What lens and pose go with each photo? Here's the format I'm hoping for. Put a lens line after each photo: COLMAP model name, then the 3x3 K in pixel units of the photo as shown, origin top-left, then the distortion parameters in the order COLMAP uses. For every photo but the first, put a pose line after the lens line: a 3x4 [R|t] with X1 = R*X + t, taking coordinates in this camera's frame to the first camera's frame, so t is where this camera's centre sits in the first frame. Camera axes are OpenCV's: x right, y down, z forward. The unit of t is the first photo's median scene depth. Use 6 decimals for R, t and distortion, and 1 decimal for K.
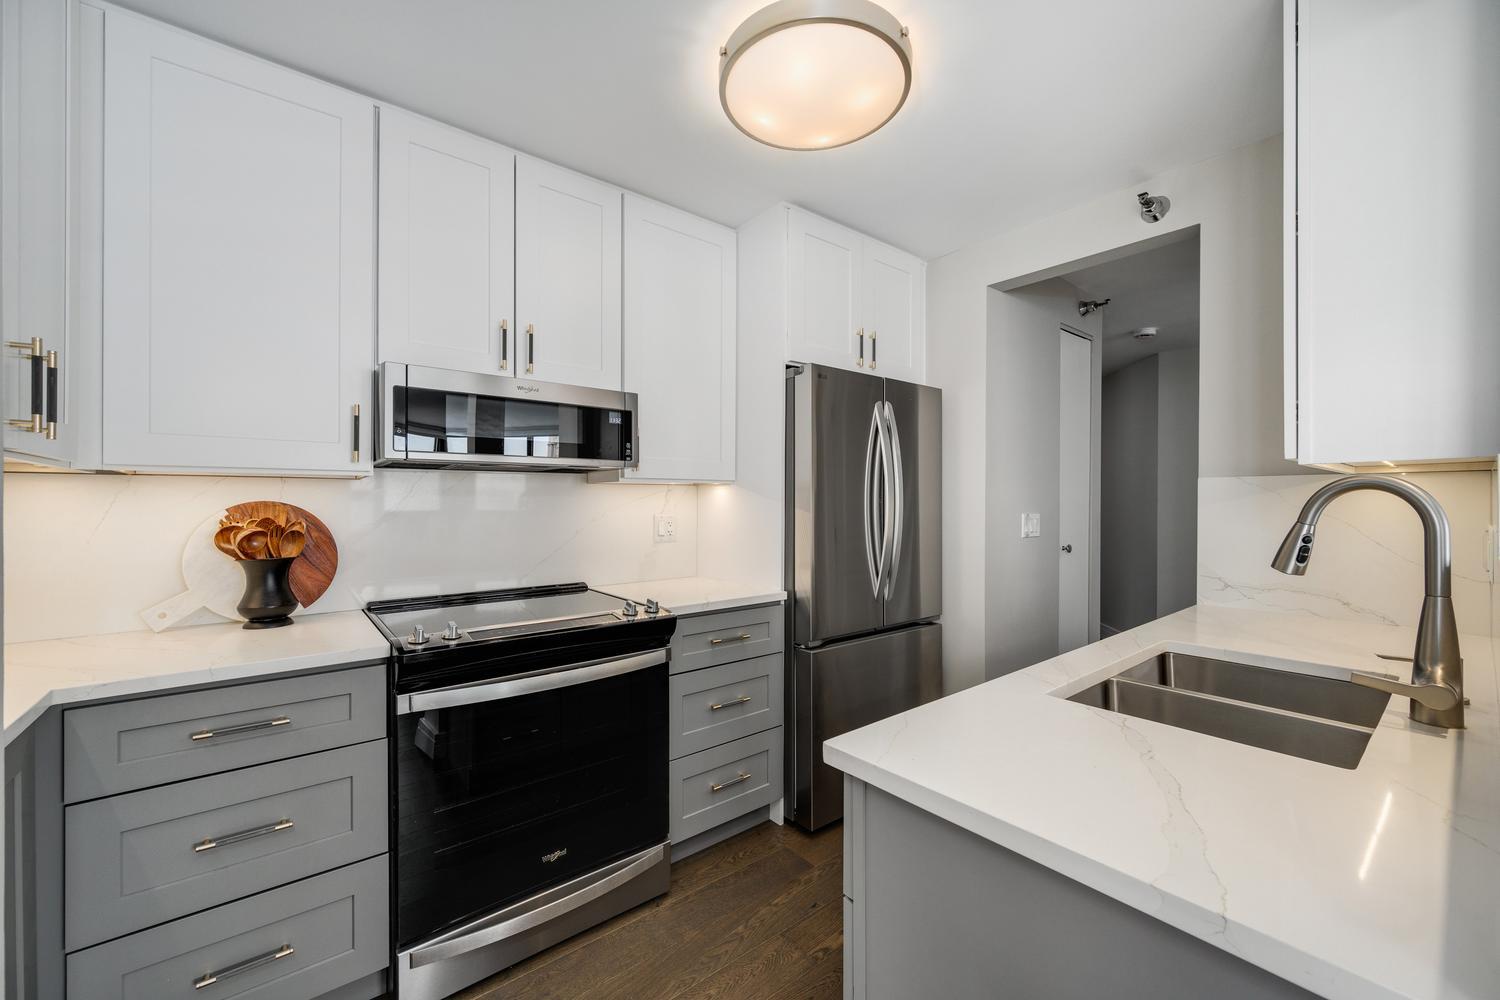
lens RADIAL K [[590.4, 0, 765.0], [0, 590.4, 497.2], [0, 0, 1]] dist [-0.000820, 0.000038]
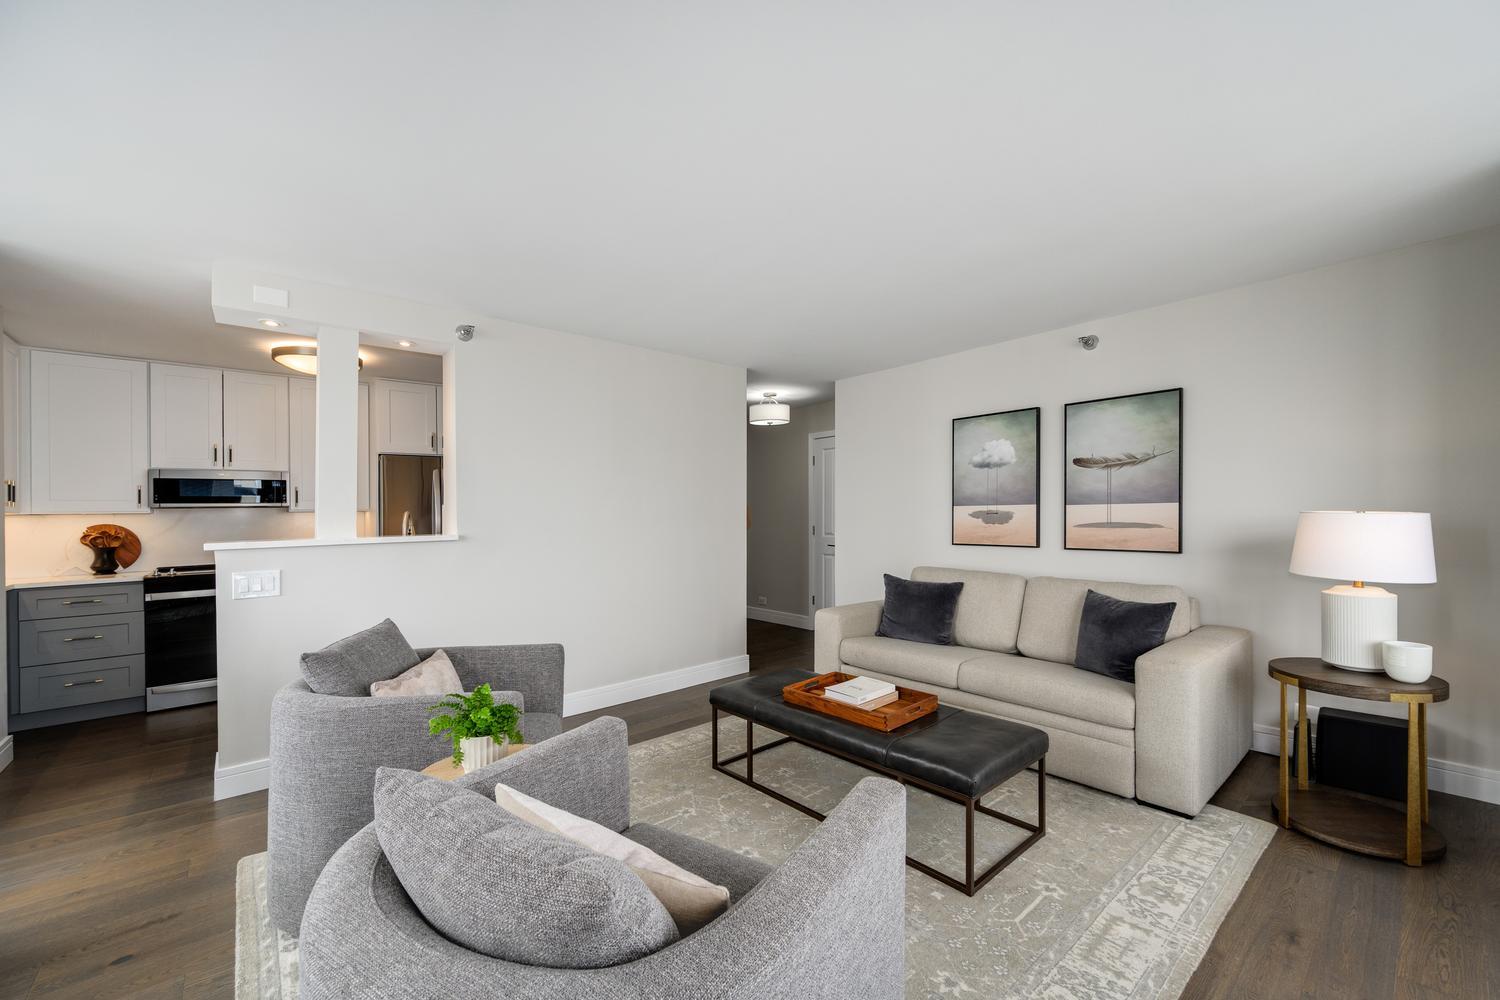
lens RADIAL K [[590.4, 0, 777.9], [0, 590.4, 511.6], [0, 0, 1]] dist [-0.000820, 0.000038]
pose [[0.998769, -0.015968, 0.046969, 1.841246], [0.015815, 0.999868, 0.003621, -0.009833], [-0.047020, -0.002873, 0.998890, -1.582470]]
